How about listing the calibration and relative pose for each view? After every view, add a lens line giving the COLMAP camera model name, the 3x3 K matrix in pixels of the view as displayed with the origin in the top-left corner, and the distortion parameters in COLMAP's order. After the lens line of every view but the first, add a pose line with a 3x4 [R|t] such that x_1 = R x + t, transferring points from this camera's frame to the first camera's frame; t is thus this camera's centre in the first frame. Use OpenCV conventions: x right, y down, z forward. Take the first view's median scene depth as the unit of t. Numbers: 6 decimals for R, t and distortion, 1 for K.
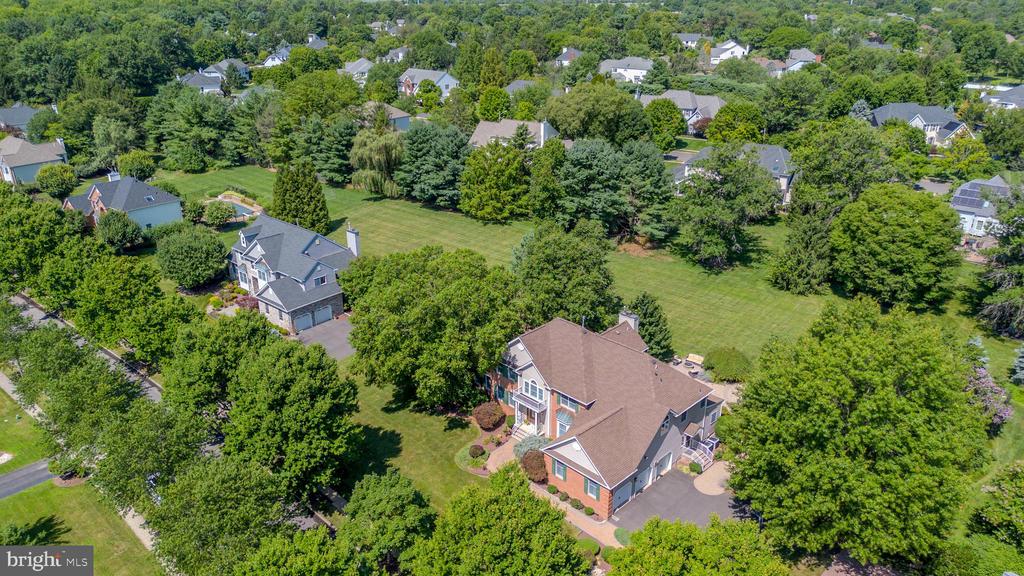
lens RADIAL K [[726.9, 0, 506.2], [0, 726.9, 286.1], [0, 0, 1]] dist [0.050552, -0.051571]
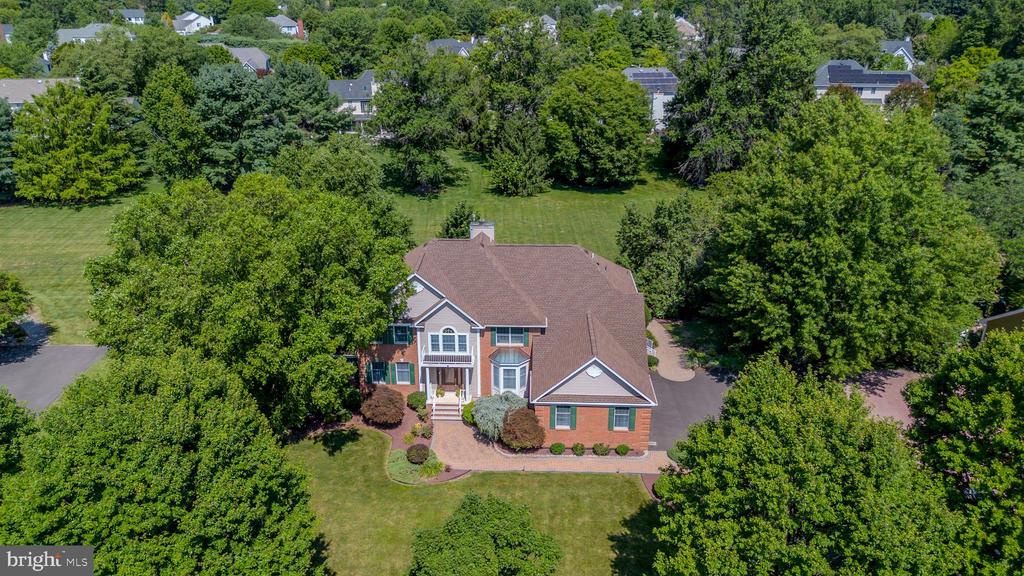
lens RADIAL K [[726.9, 0, 511.5], [0, 726.9, 287.4], [0, 0, 1]] dist [0.050552, -0.051571]
pose [[0.726363, -0.258115, 0.637003, -0.214822], [0.259032, 0.961270, 0.094139, 0.026768], [-0.636631, 0.096625, 0.765091, 0.263451]]
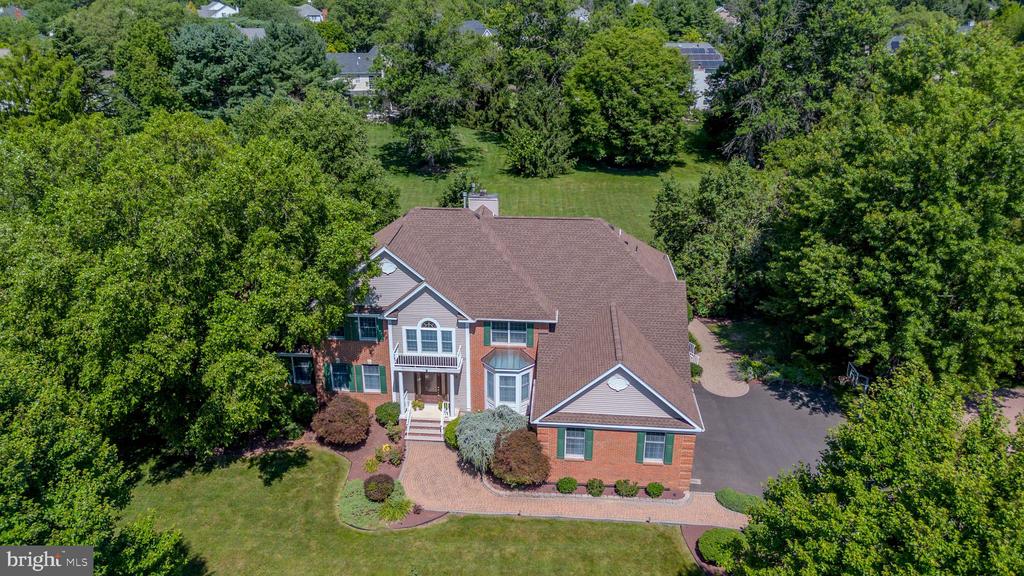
lens RADIAL K [[726.9, 0, 511.2], [0, 726.9, 287.3], [0, 0, 1]] dist [0.050552, -0.051571]
pose [[0.756514, -0.241103, 0.607911, -0.143434], [0.244376, 0.966442, 0.079185, 0.048686], [-0.606603, 0.088654, 0.790047, 0.333080]]
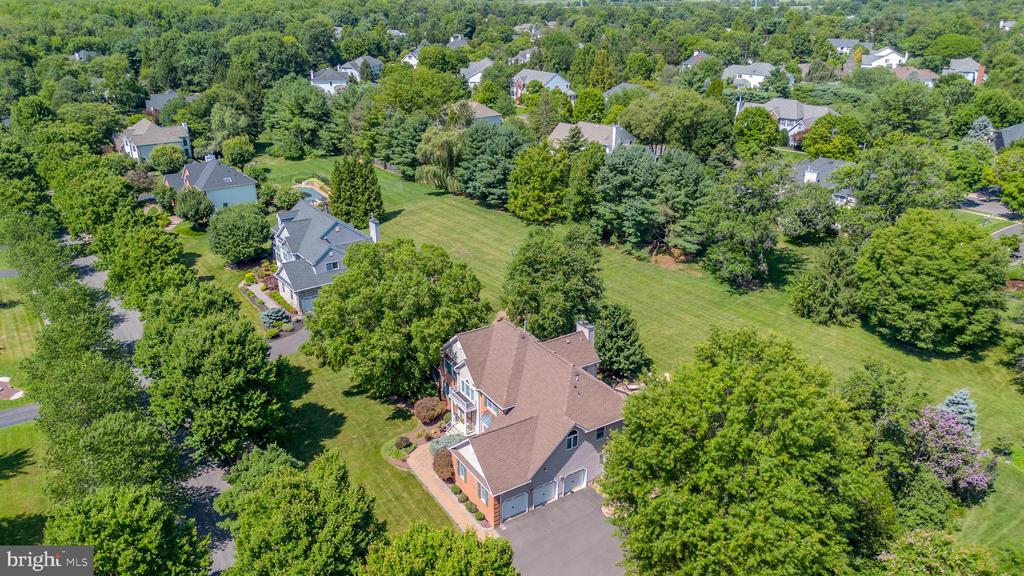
lens RADIAL K [[726.9, 0, 505.9], [0, 726.9, 286.7], [0, 0, 1]] dist [0.050552, -0.051571]
pose [[0.974694, 0.087985, -0.205500, 0.174402], [-0.088460, 0.996056, 0.006890, -0.005543], [0.205295, 0.011463, 0.978633, 0.020831]]
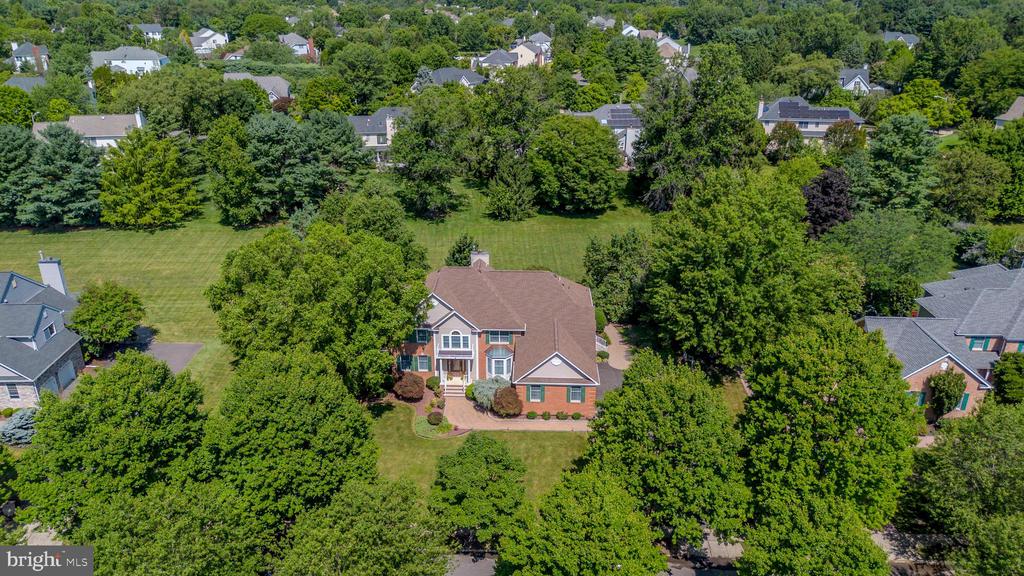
lens RADIAL K [[726.9, 0, 512.1], [0, 726.9, 289.8], [0, 0, 1]] dist [0.050552, -0.051571]
pose [[0.725458, -0.261282, 0.636743, -0.316925], [0.257535, 0.960985, 0.100916, -0.001674], [-0.638268, 0.090773, 0.764444, 0.122097]]
